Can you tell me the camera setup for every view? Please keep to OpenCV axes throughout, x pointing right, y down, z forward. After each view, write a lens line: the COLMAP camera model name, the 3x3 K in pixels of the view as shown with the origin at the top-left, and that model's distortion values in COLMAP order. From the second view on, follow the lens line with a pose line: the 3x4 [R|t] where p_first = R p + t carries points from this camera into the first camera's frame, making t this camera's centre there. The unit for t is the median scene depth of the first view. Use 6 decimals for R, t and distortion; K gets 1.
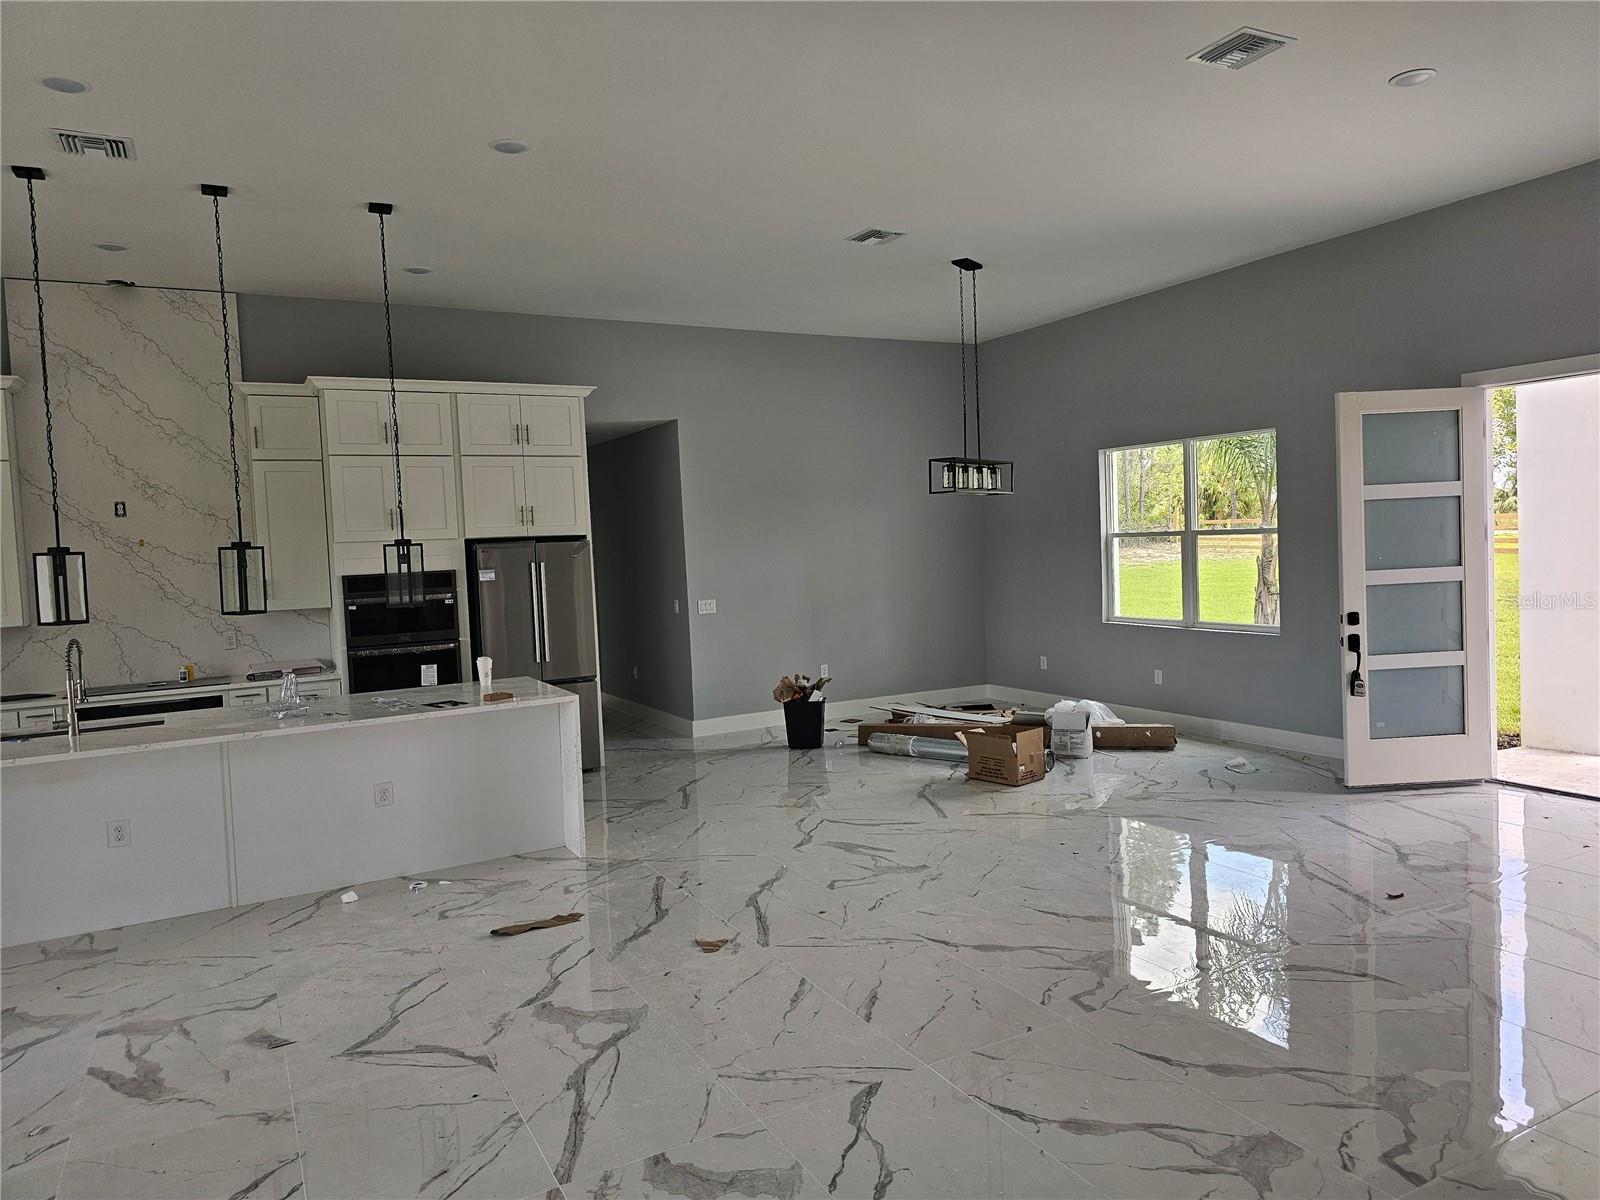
lens RADIAL K [[1079.3, 0, 800.0], [0, 1079.3, 600.0], [0, 0, 1]] dist [0.081666, -0.072278]
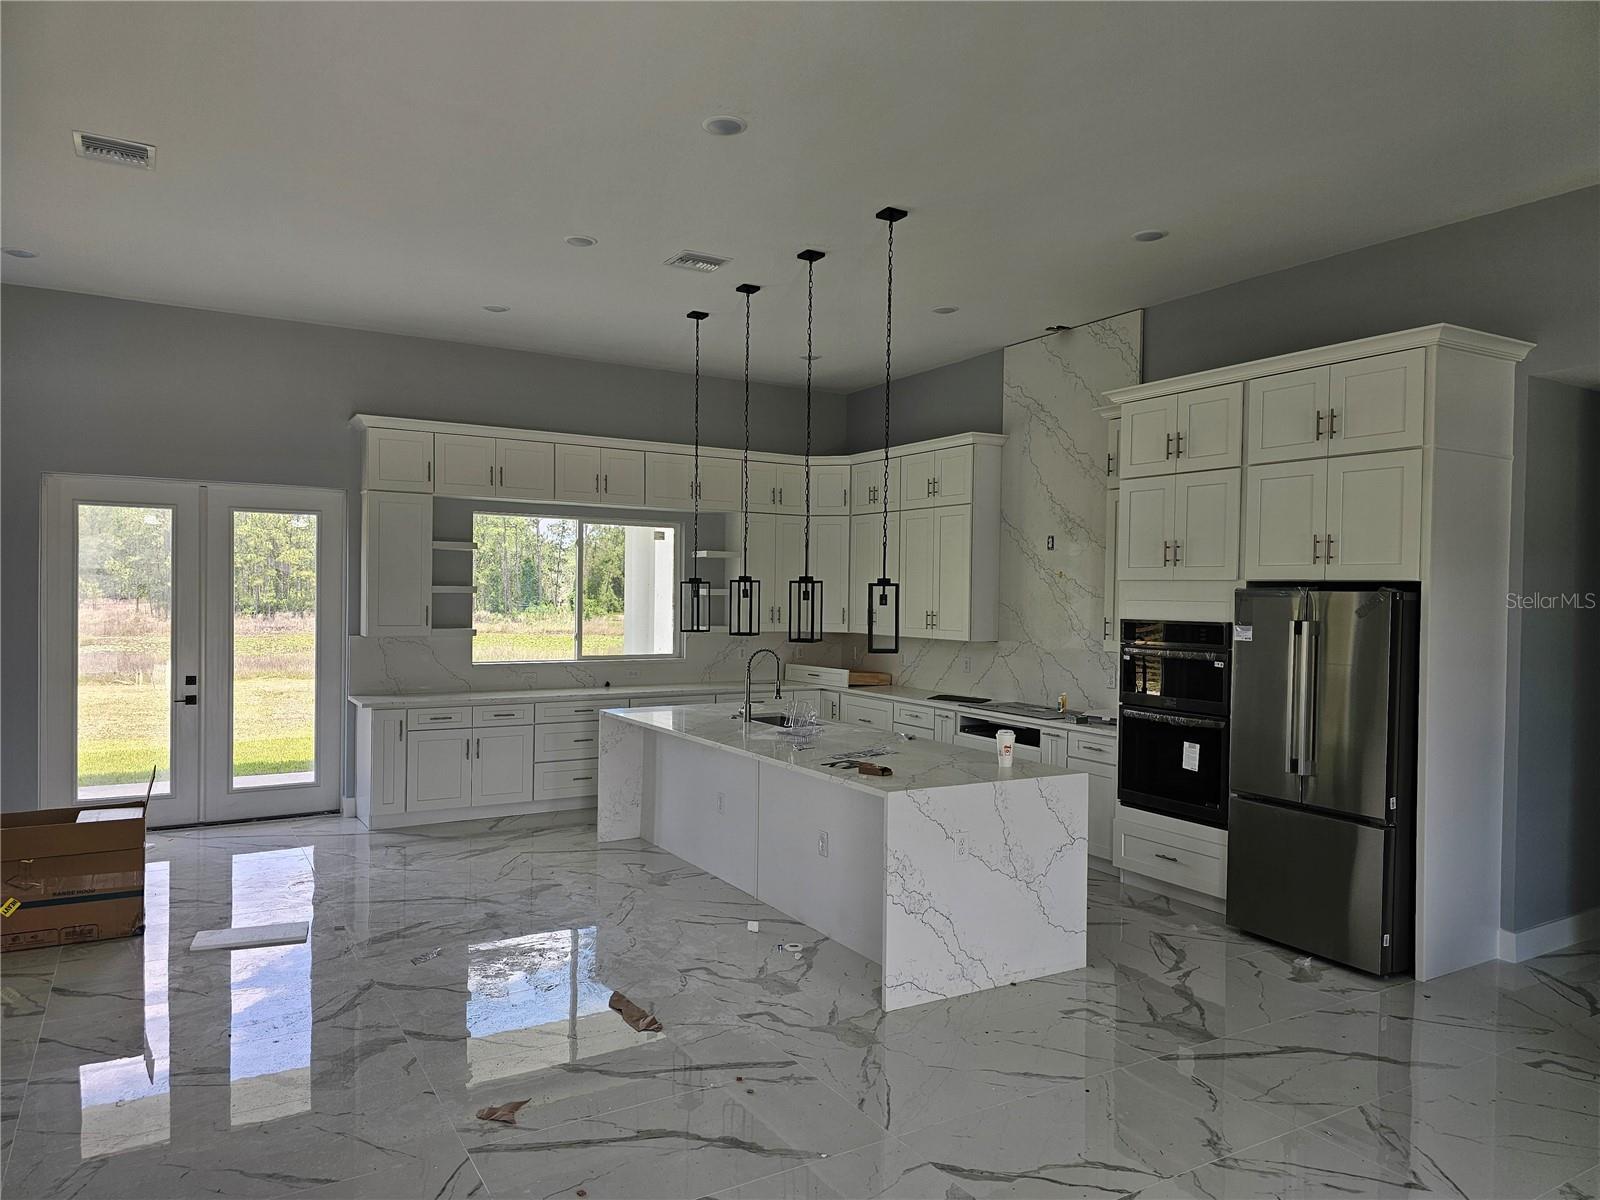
lens RADIAL K [[1079.3, 0, 800.0], [0, 1079.3, 600.0], [0, 0, 1]] dist [0.081666, -0.072278]
pose [[0.043213, 0.052261, -0.997698, 0.566531], [-0.075504, 0.995946, 0.048899, -0.080263], [0.996209, 0.073217, 0.046984, 0.954610]]
